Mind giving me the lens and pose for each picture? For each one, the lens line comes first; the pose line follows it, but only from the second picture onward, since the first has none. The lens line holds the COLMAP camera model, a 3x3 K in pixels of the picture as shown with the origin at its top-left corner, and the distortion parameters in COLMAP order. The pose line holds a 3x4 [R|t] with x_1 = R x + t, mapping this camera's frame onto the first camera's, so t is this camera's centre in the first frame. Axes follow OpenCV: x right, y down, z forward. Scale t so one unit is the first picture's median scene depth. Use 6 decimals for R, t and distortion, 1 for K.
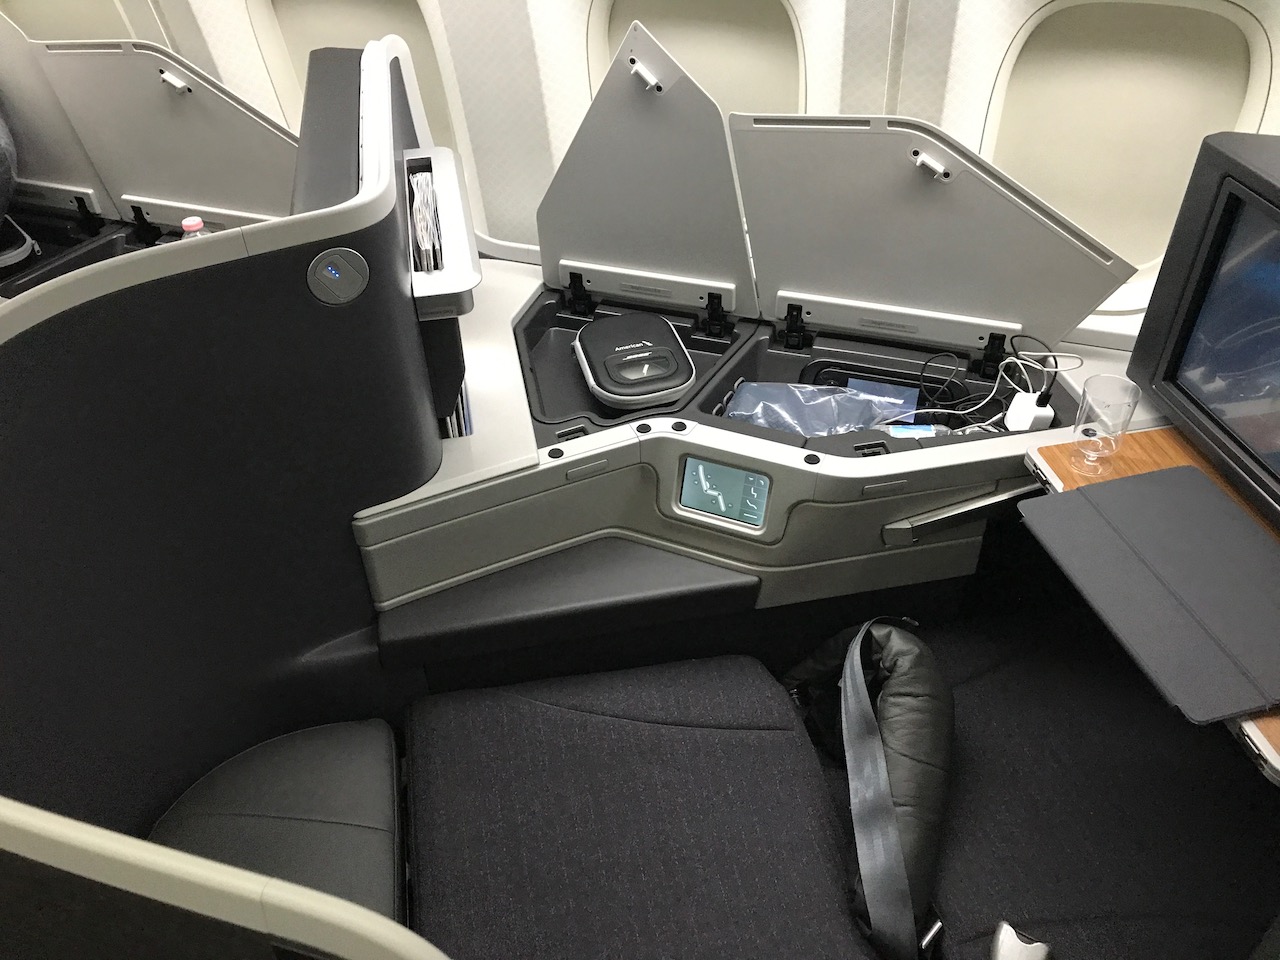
lens RADIAL K [[1082.0, 0, 638.0], [0, 1082.0, 482.5], [0, 0, 1]] dist [0.084469, -0.227606]
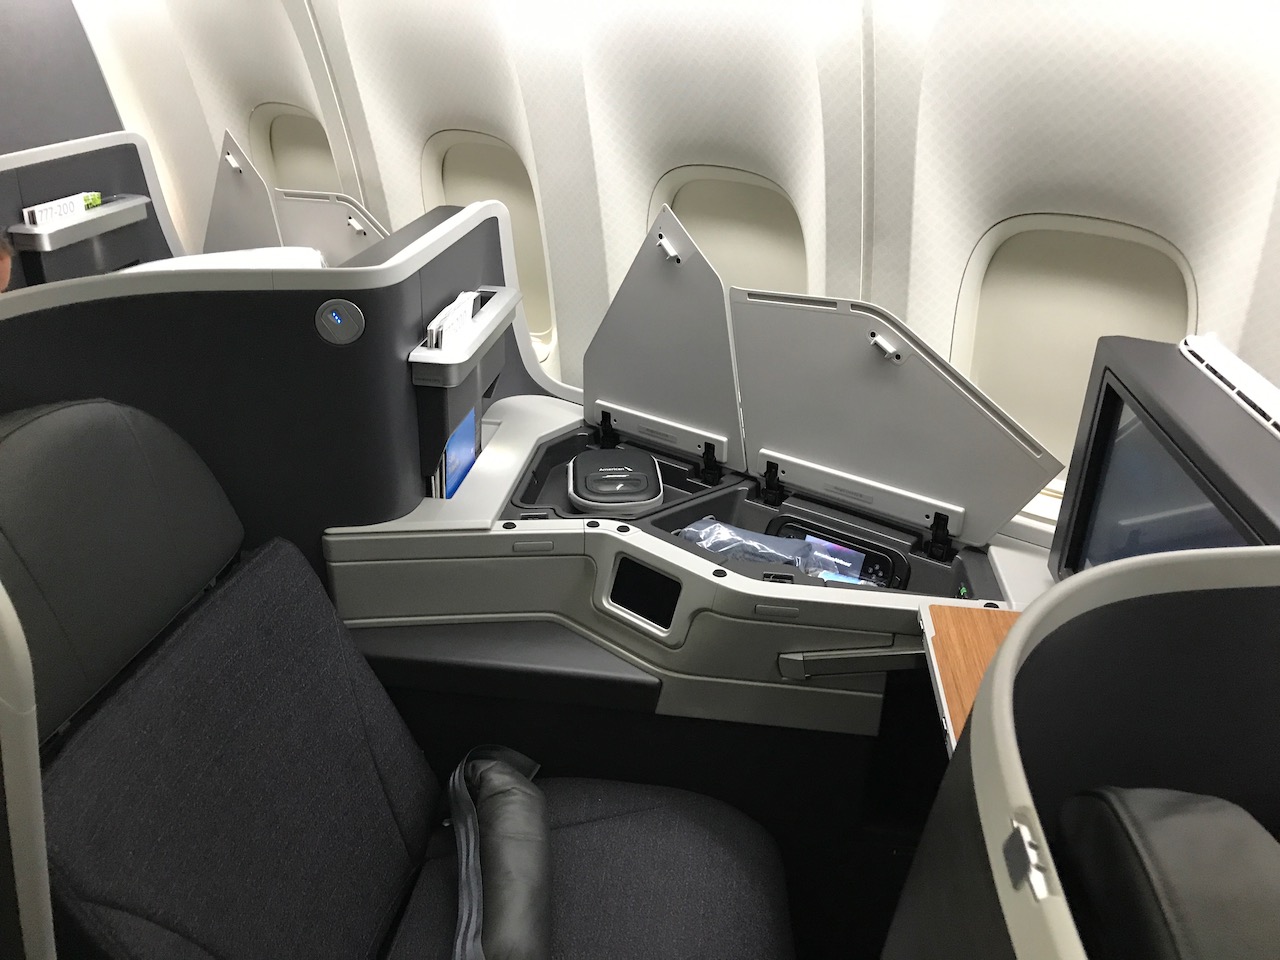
lens RADIAL K [[1082.0, 0, 638.0], [0, 1082.0, 482.5], [0, 0, 1]] dist [0.084469, -0.227606]
pose [[0.946231, 0.180035, -0.268765, 0.343194], [-0.244799, 0.941631, -0.231096, 0.156997], [0.211472, 0.284463, 0.935072, -0.059598]]
